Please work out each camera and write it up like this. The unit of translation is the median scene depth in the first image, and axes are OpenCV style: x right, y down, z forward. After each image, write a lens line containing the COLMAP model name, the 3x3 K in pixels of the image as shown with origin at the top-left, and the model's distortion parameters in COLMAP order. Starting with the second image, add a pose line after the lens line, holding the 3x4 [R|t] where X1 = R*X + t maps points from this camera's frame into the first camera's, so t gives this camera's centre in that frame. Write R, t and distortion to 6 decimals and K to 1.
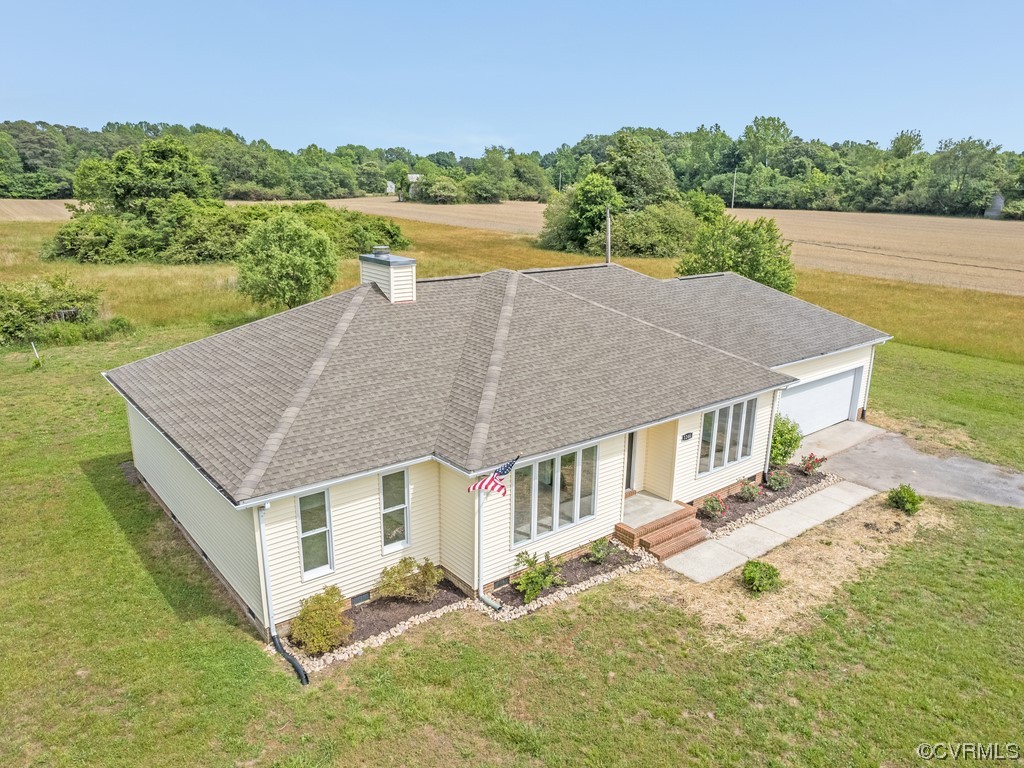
lens RADIAL K [[737.9, 0, 513.0], [0, 737.9, 389.6], [0, 0, 1]] dist [-0.074555, 0.062657]
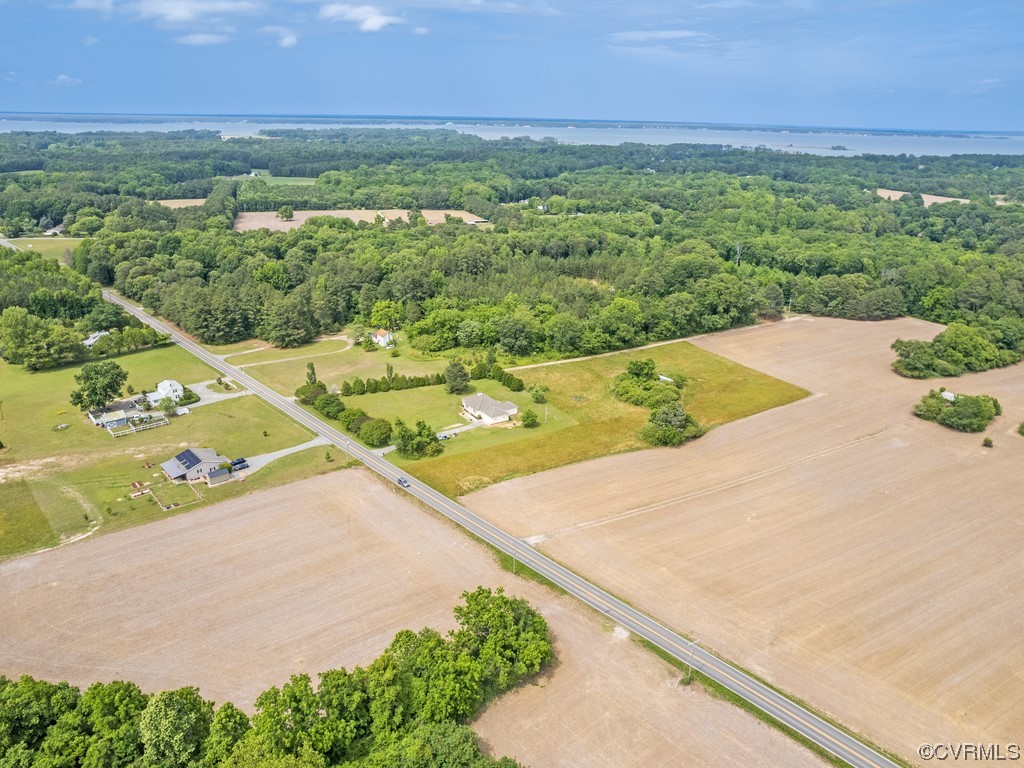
lens RADIAL K [[737.9, 0, 513.0], [0, 737.9, 389.6], [0, 0, 1]] dist [-0.074555, 0.062657]
pose [[-0.117518, 0.334311, -0.935107, 3.171675], [-0.291682, 0.888479, 0.354297, -1.323271], [0.949269, 0.314390, -0.006900, 0.385917]]
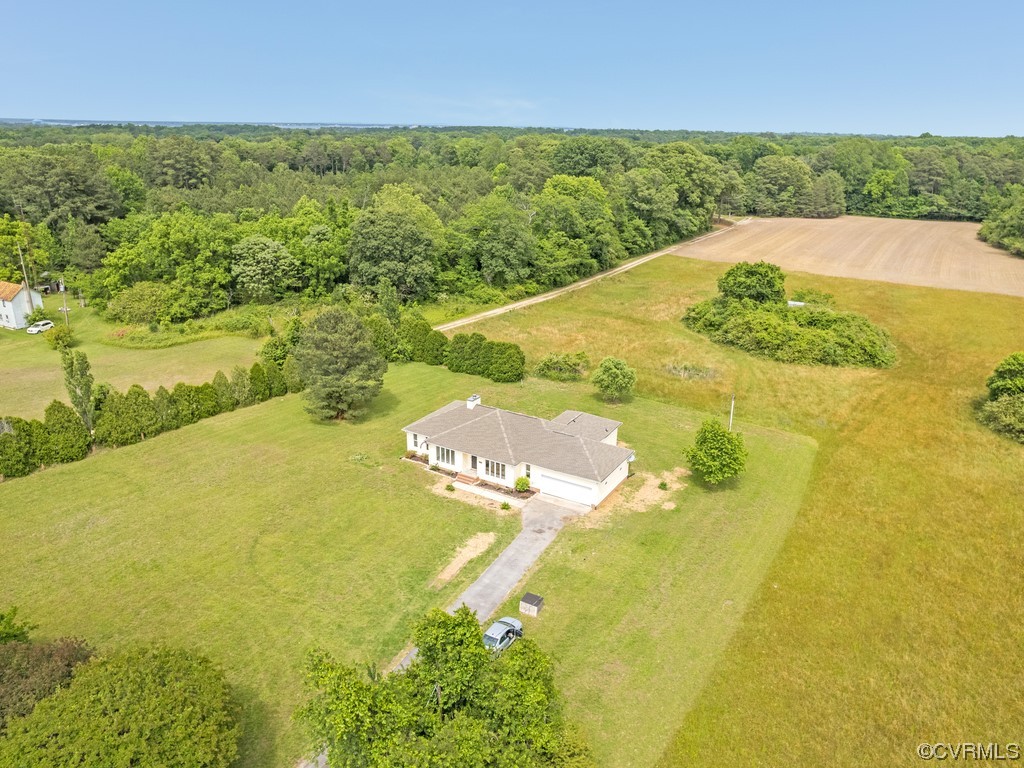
lens RADIAL K [[737.9, 0, 513.0], [0, 737.9, 389.6], [0, 0, 1]] dist [-0.074555, 0.062657]
pose [[0.349830, 0.311160, -0.883628, 0.813163], [-0.269779, 0.936732, 0.223054, -0.273973], [0.897128, 0.160354, 0.411641, -0.127051]]
